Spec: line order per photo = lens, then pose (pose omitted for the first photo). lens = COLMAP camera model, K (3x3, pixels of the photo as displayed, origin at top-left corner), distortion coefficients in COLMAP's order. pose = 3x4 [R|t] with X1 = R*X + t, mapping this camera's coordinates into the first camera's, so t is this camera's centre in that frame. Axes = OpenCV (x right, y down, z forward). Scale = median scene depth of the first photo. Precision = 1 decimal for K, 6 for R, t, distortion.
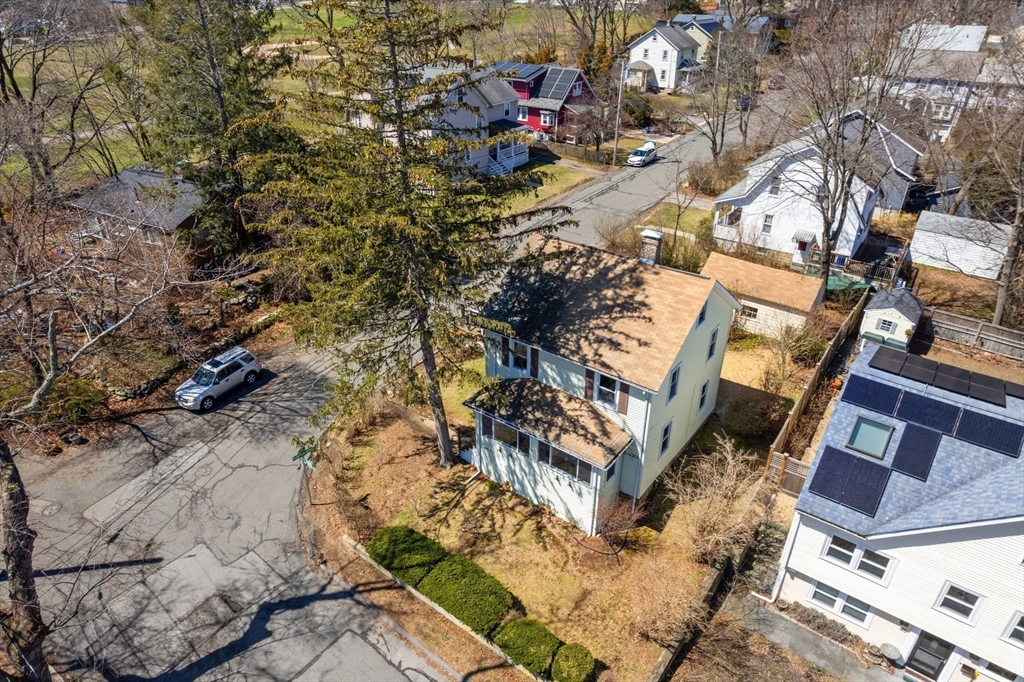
lens RADIAL K [[654.6, 0, 532.6], [0, 654.6, 341.5], [0, 0, 1]] dist [-0.002156, 0.000363]
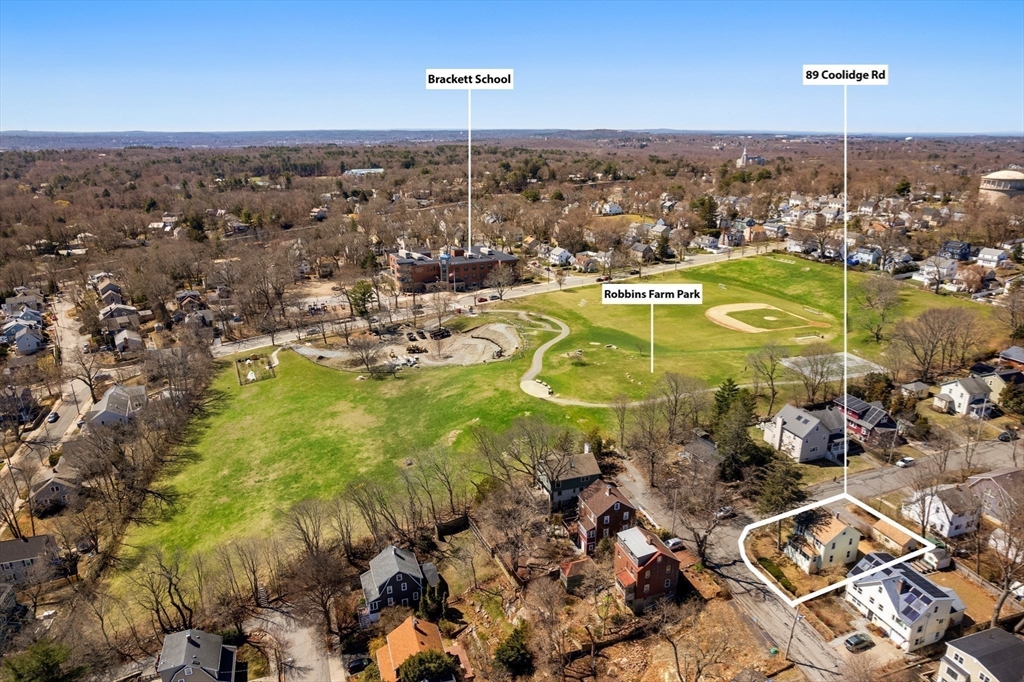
lens RADIAL K [[654.6, 0, 532.6], [0, 654.6, 341.5], [0, 0, 1]] dist [-0.002156, 0.000363]
pose [[0.821026, 0.161281, -0.547635, 0.655162], [-0.273501, 0.953137, -0.129336, -0.110412], [0.501112, 0.255967, 0.826661, -3.590886]]
